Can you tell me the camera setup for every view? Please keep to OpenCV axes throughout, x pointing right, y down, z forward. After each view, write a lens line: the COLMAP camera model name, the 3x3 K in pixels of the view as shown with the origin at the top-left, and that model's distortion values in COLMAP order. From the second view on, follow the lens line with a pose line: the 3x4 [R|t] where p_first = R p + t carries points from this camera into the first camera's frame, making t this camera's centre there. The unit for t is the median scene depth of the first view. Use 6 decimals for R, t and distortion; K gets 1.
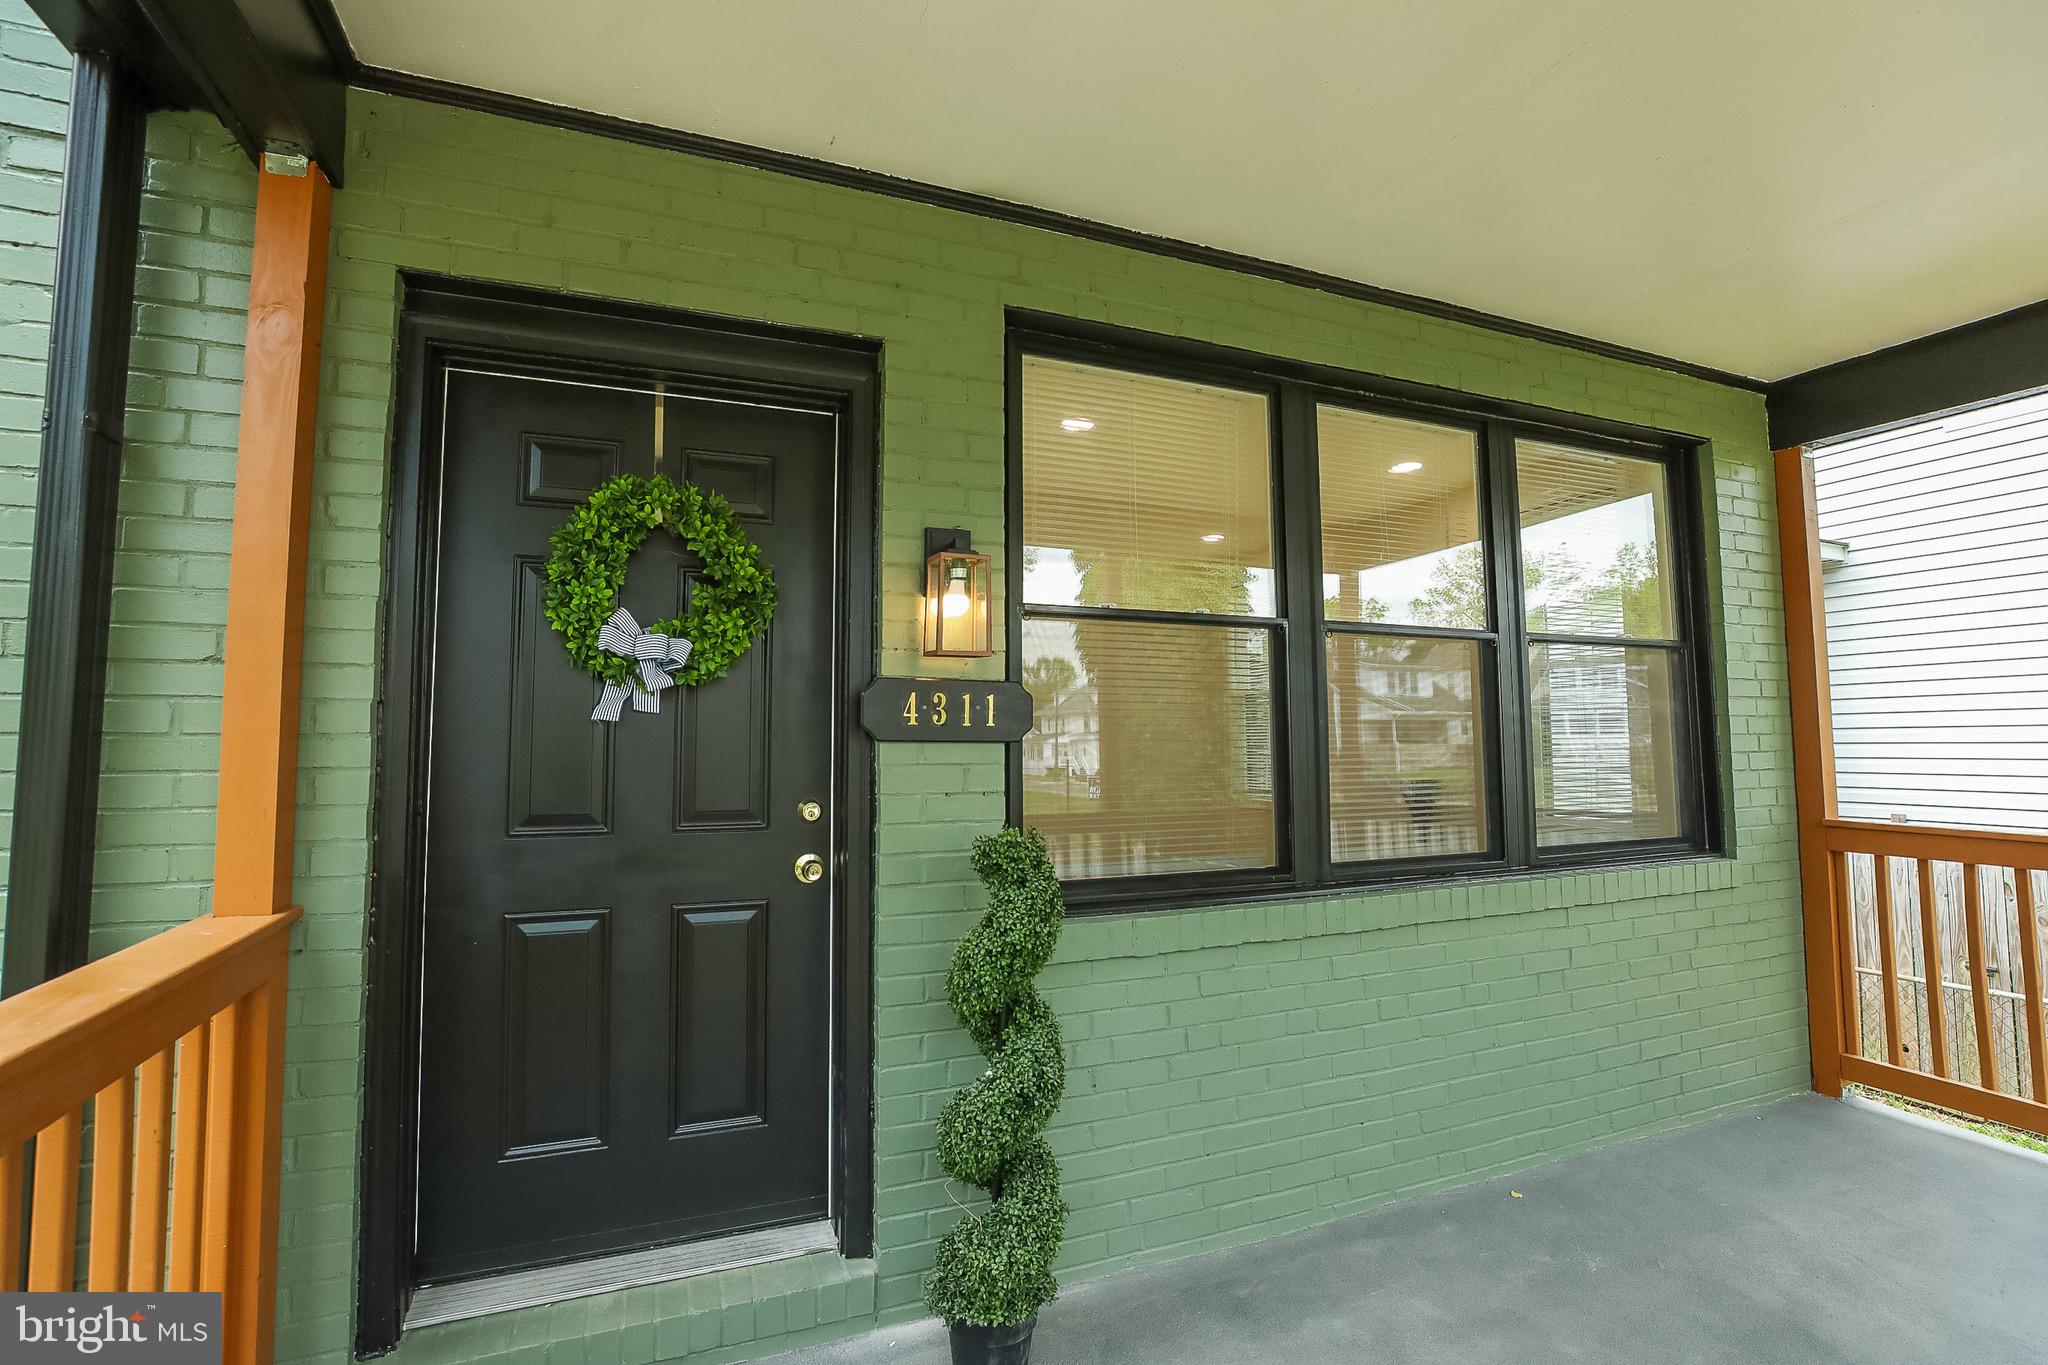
lens RADIAL K [[939.5, 0, 1016.1], [0, 939.5, 672.7], [0, 0, 1]] dist [-0.044676, 0.014992]
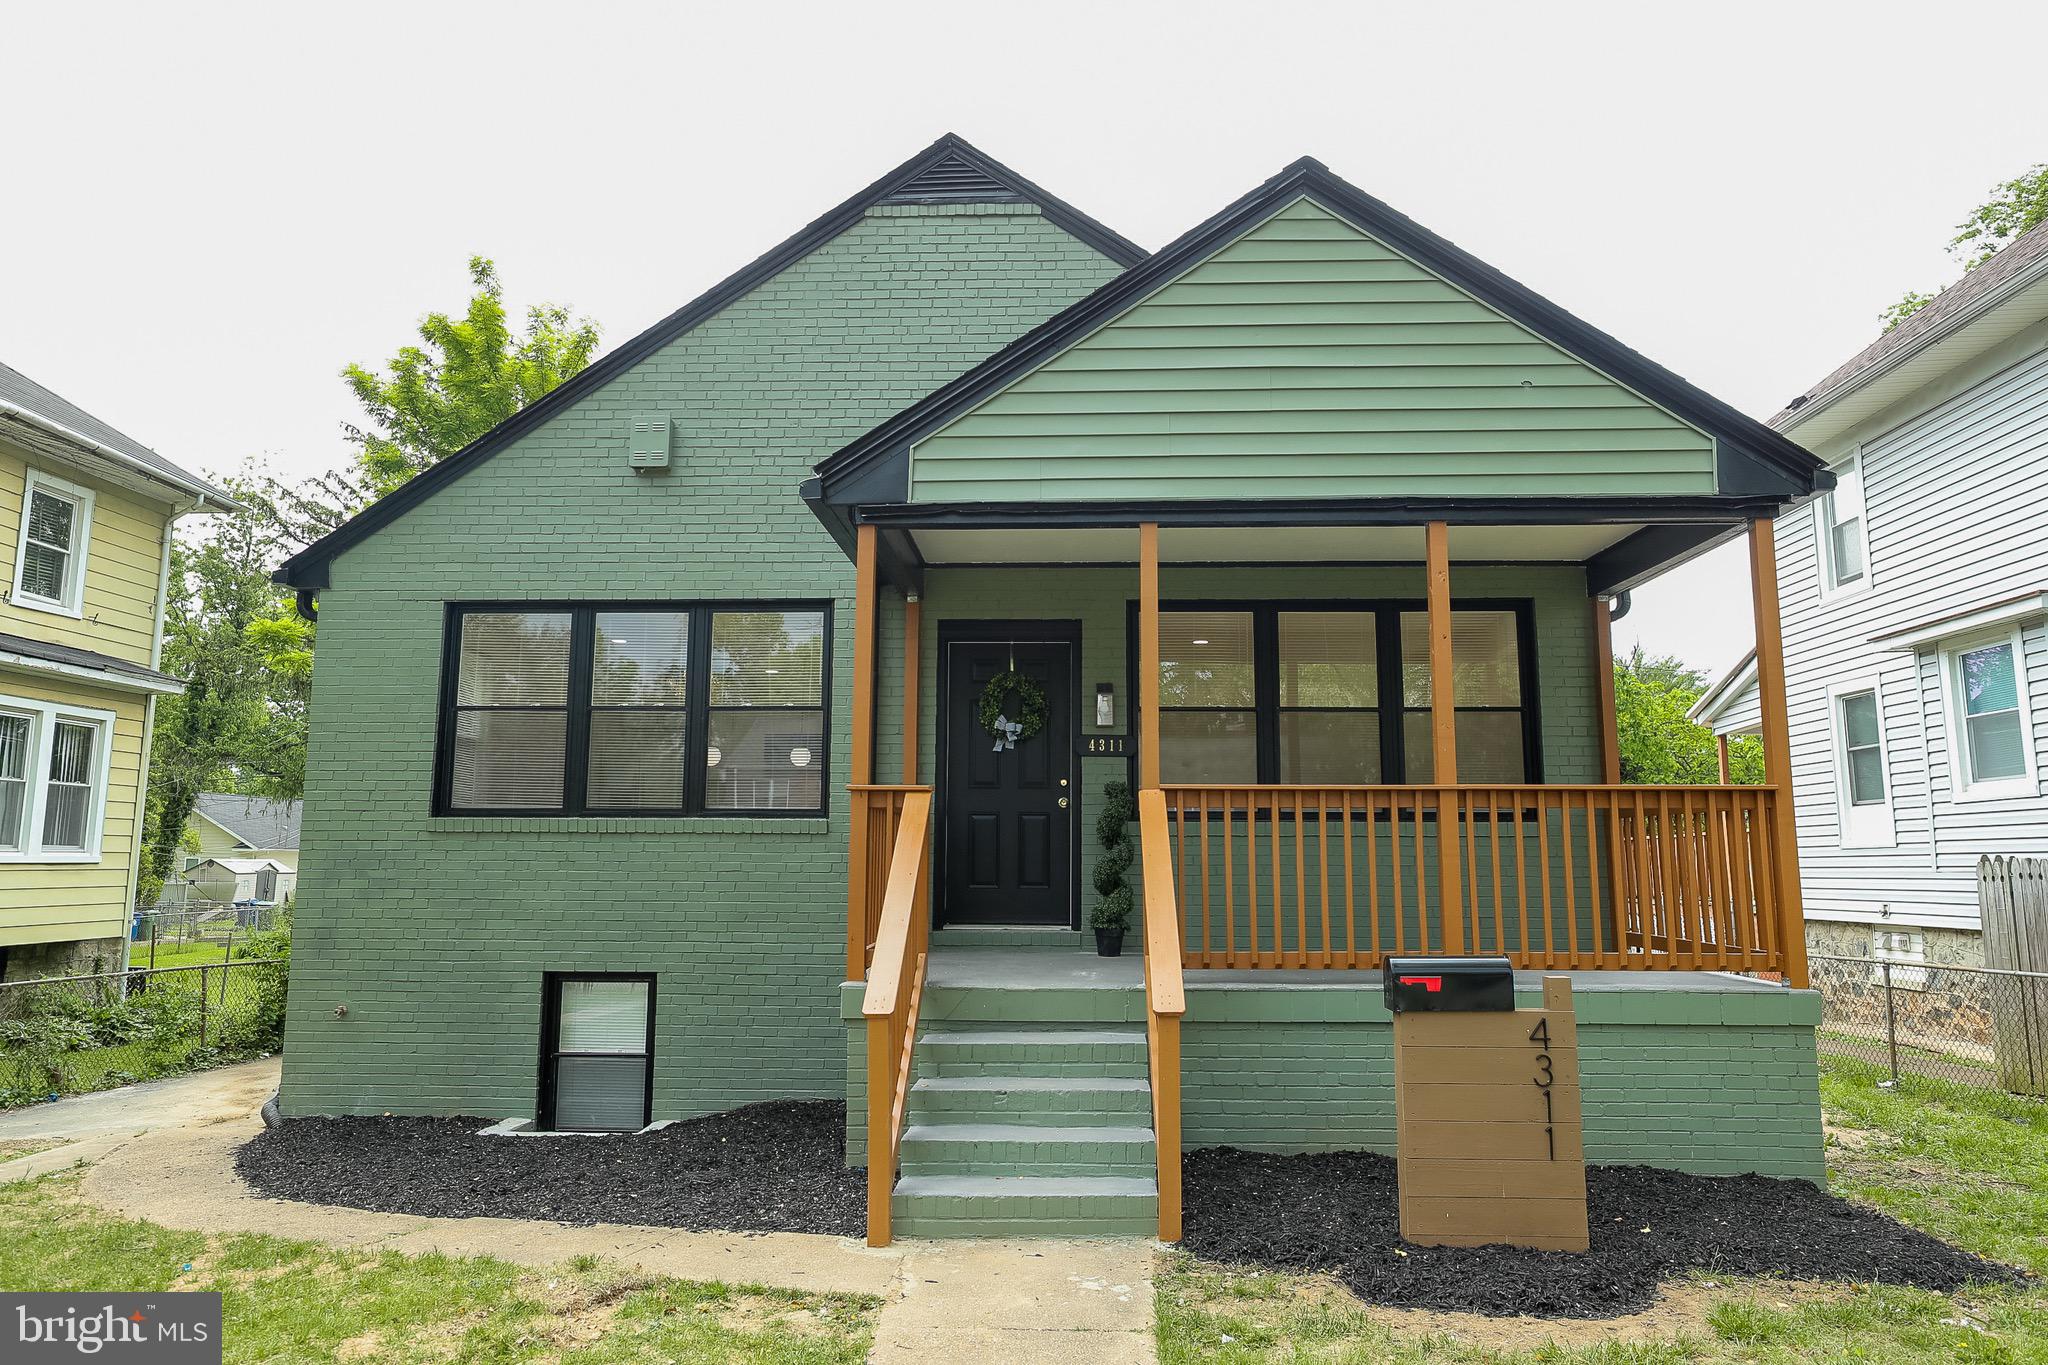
lens RADIAL K [[1299.4, 0, 1024.0], [0, 1299.4, 682.5], [0, 0, 1]] dist [0.001063, 0.000225]
pose [[0.913469, -0.050474, -0.403766, 1.364896], [0.020807, 0.996773, -0.077532, 0.155669], [0.406376, 0.062422, 0.911571, -2.849744]]
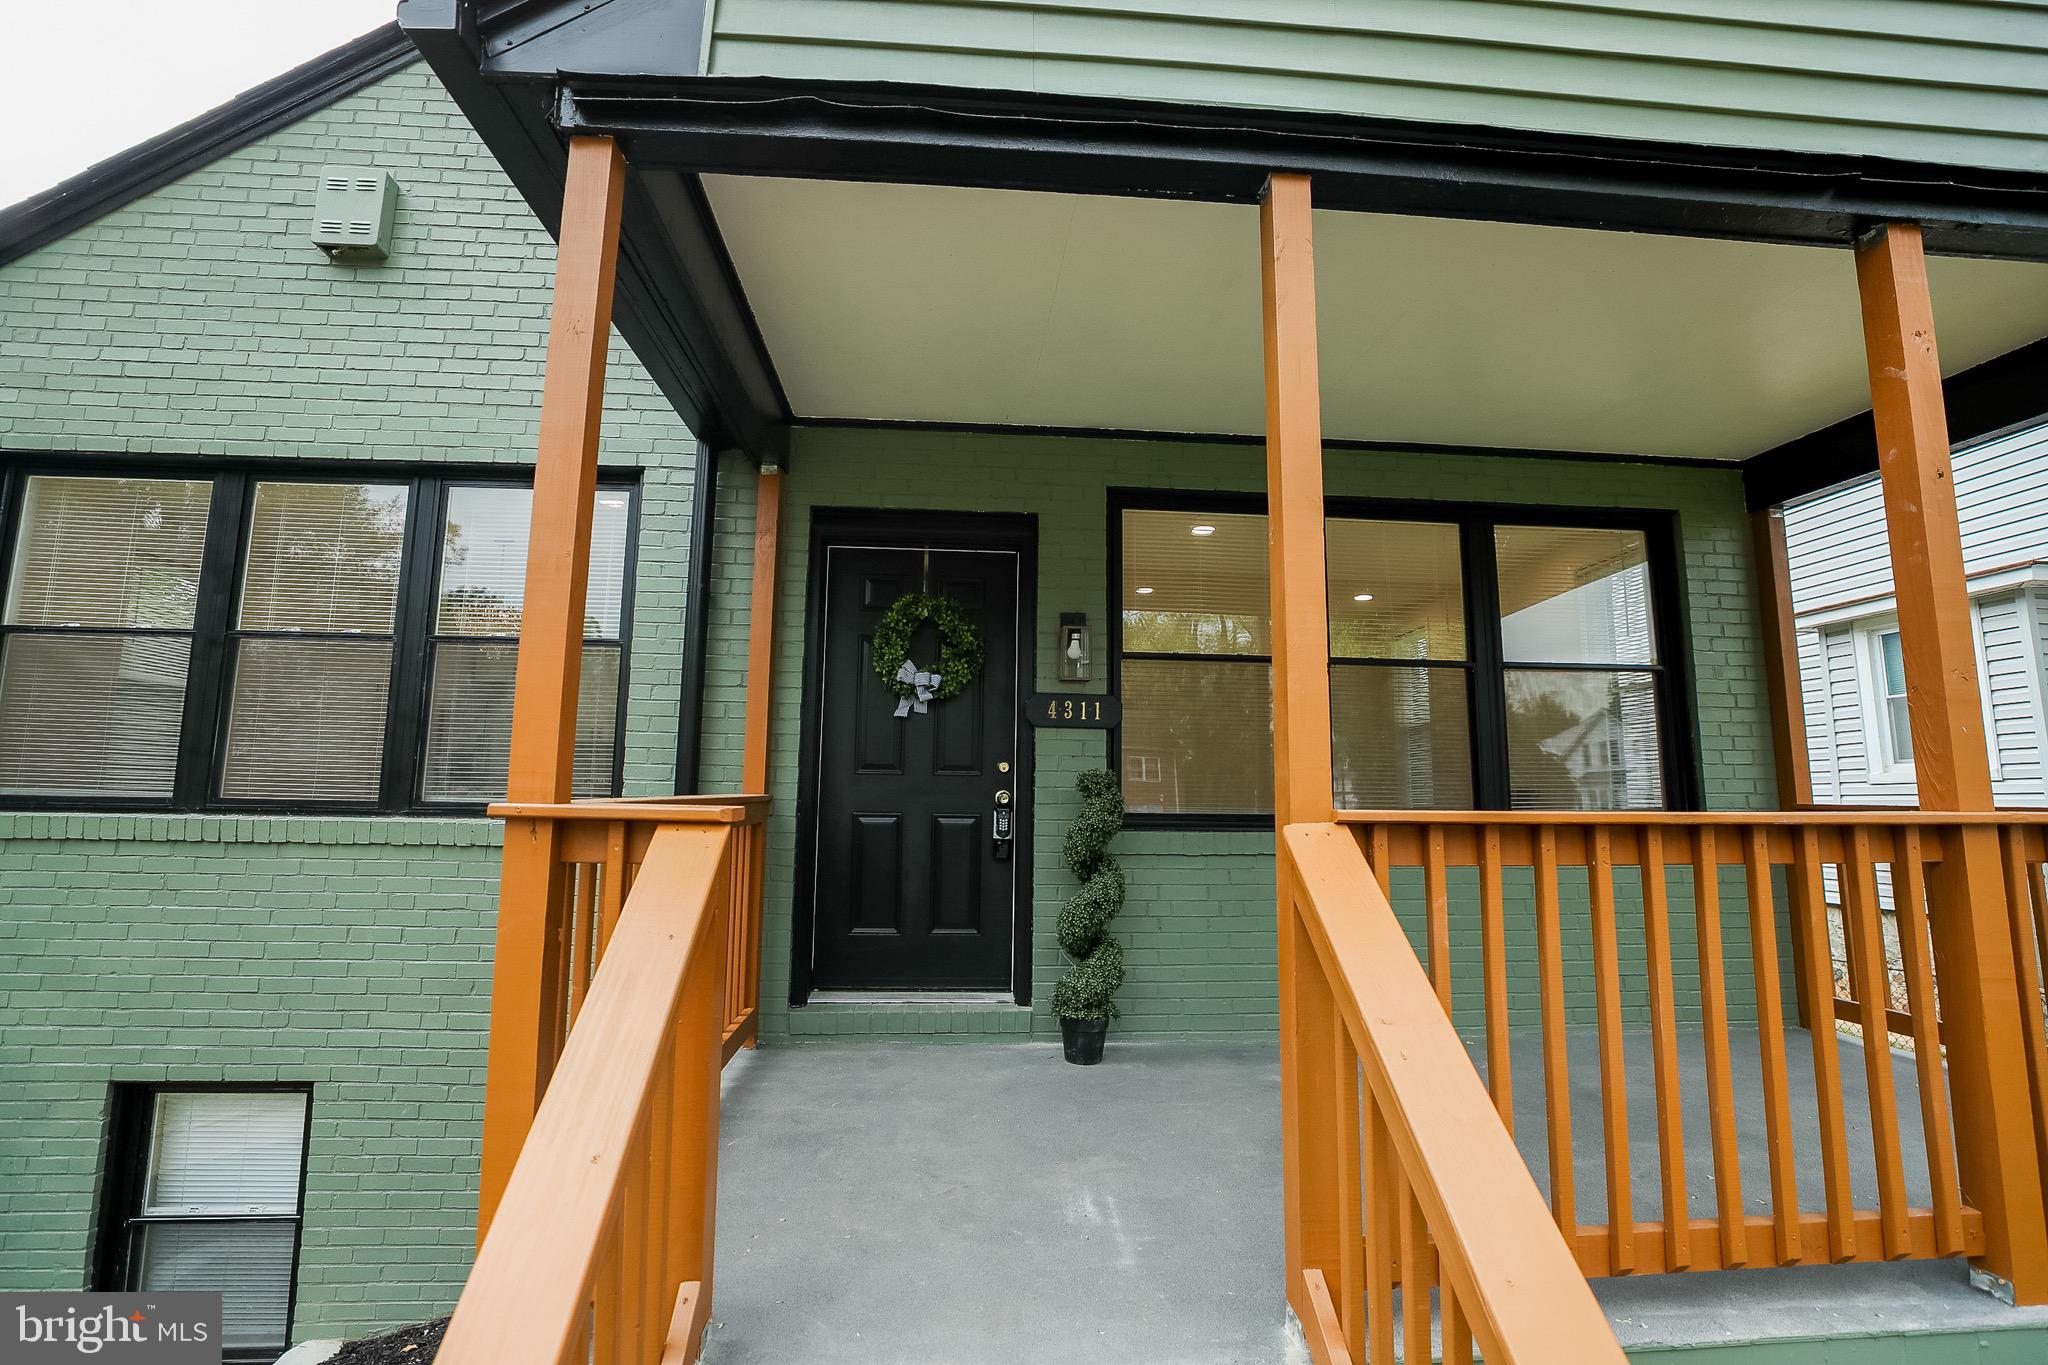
lens RADIAL K [[939.5, 0, 1016.1], [0, 939.5, 672.7], [0, 0, 1]] dist [-0.044676, 0.014992]
pose [[0.953879, -0.026336, -0.299032, 0.382565], [0.006326, 0.997687, -0.067687, 0.091752], [0.300123, 0.062673, 0.951839, -0.809349]]
